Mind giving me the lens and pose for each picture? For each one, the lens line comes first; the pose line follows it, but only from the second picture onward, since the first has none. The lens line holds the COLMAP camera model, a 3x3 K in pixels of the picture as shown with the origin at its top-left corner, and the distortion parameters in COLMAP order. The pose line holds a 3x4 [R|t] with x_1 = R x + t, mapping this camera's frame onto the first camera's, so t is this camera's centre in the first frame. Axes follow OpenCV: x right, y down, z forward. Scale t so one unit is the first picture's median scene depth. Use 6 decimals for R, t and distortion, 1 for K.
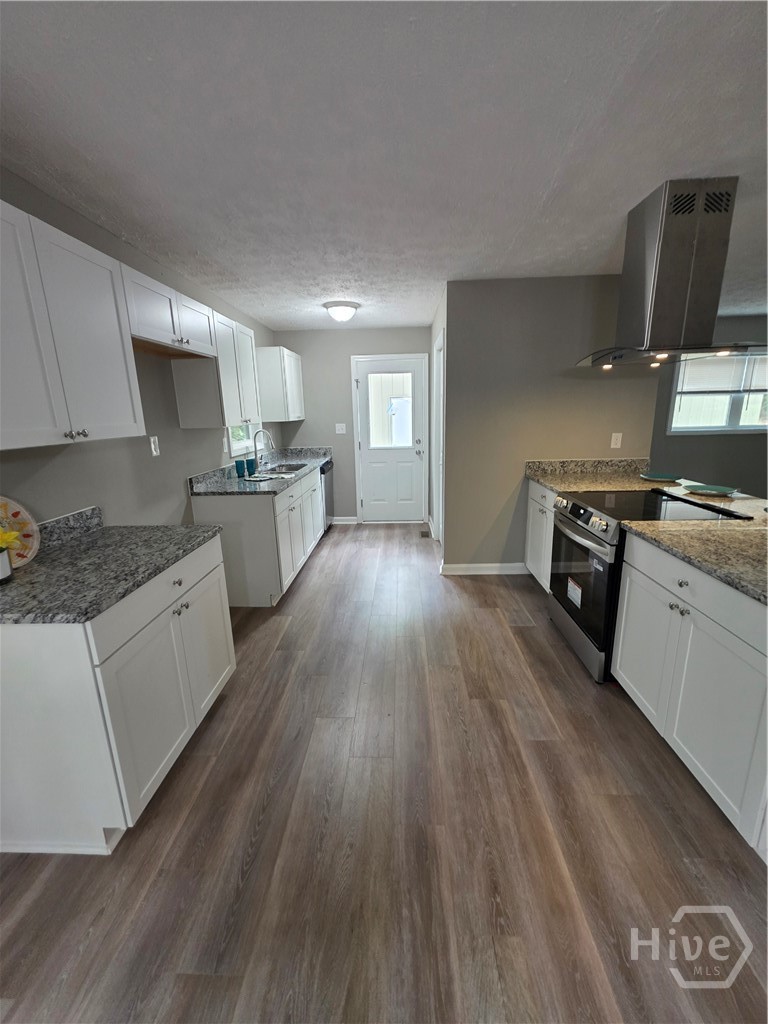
lens RADIAL K [[408.8, 0, 380.9], [0, 408.8, 508.0], [0, 0, 1]] dist [0.000747, 0.000147]
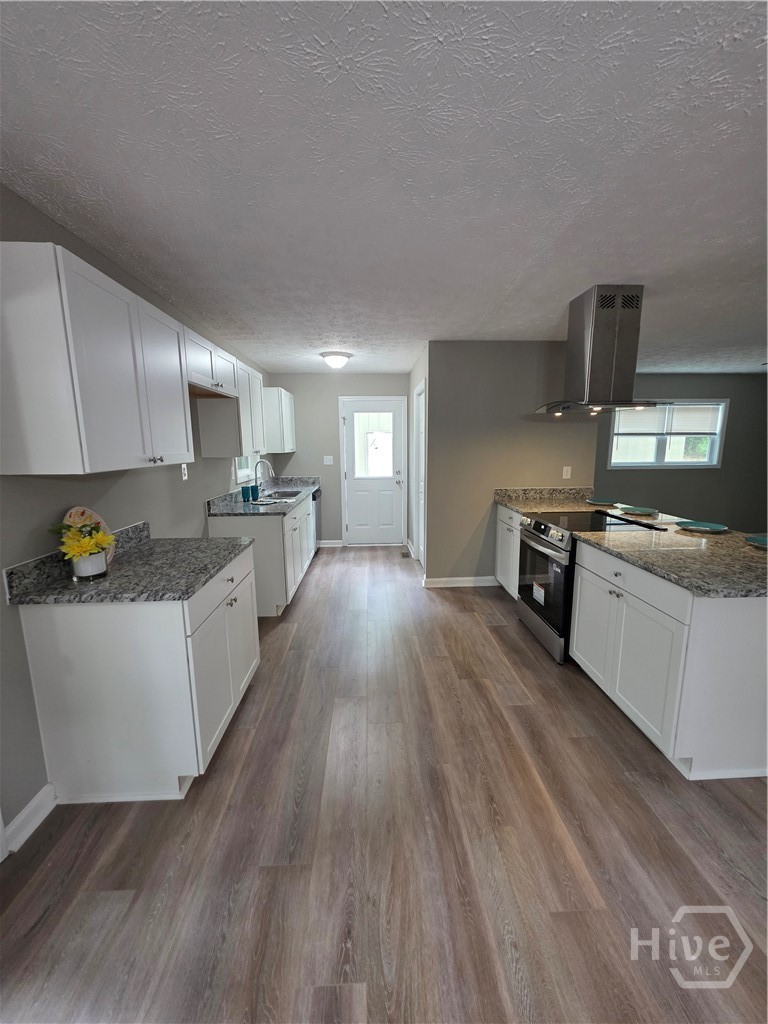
lens RADIAL K [[408.8, 0, 377.6], [0, 408.8, 512.9], [0, 0, 1]] dist [0.000747, 0.000147]
pose [[0.996425, 0.002555, 0.084439, -0.139192], [0.003234, 0.997655, -0.068362, 0.057933], [-0.084416, 0.068391, 0.994081, -0.241820]]
